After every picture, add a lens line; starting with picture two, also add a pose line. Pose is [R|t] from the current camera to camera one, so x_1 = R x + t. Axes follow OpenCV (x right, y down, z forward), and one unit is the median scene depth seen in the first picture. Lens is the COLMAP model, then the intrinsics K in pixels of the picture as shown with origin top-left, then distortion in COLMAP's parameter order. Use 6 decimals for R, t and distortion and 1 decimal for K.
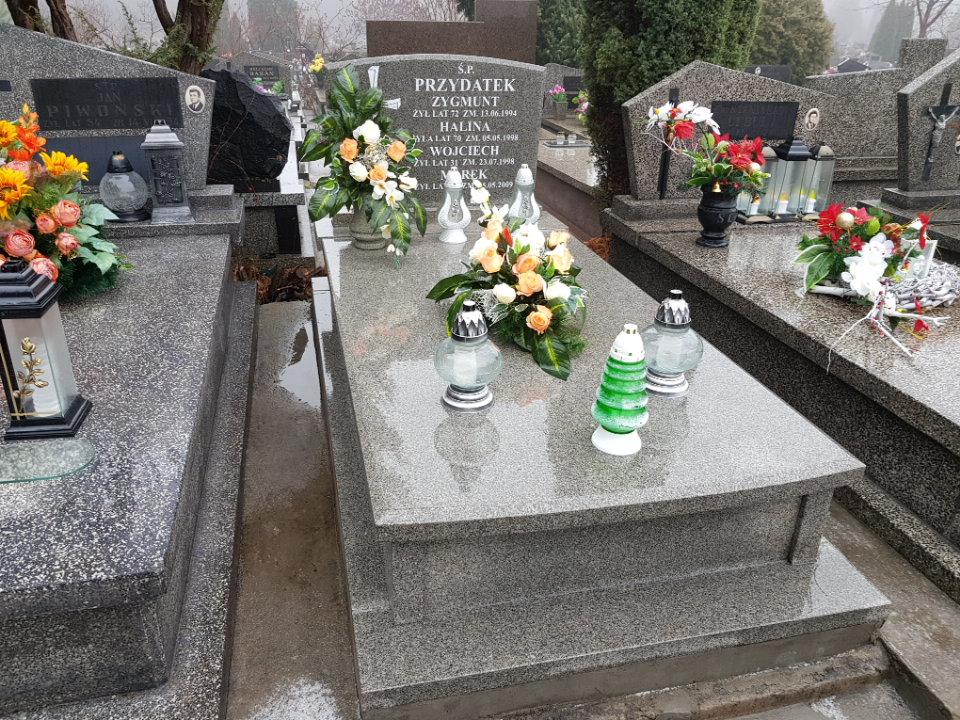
lens RADIAL K [[736.0, 0, 481.1], [0, 736.0, 360.8], [0, 0, 1]] dist [0.022802, -0.025573]
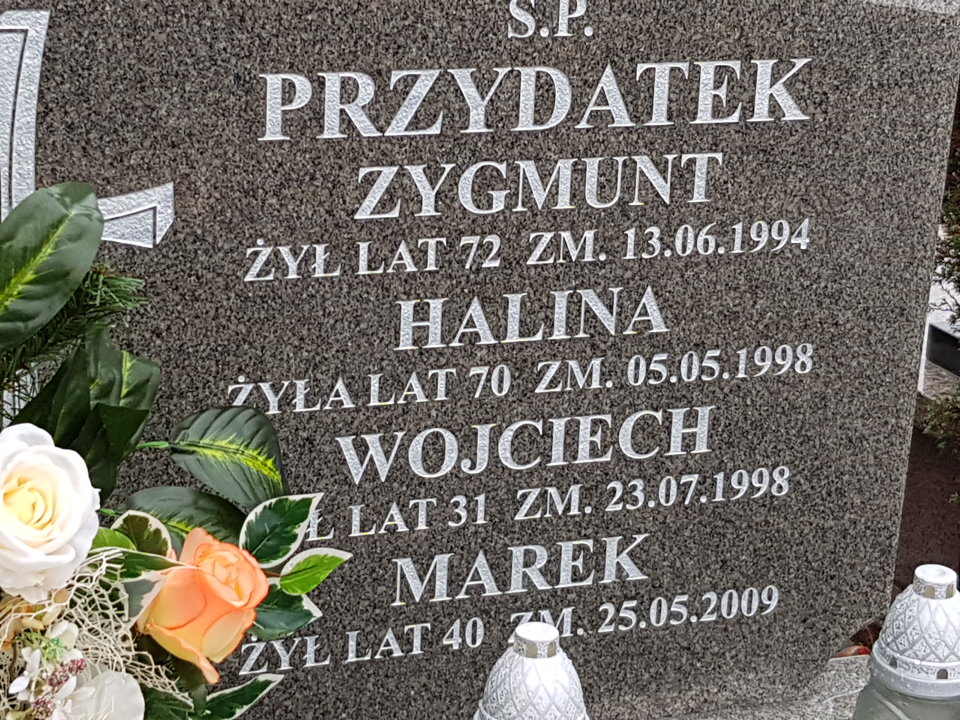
lens RADIAL K [[736.0, 0, 477.8], [0, 736.0, 359.8], [0, 0, 1]] dist [0.022802, -0.025573]
pose [[0.982477, 0.031597, -0.183686, -0.000974], [-0.034123, 0.999361, -0.010604, -0.304379], [0.183234, 0.016686, 0.982928, 0.812394]]
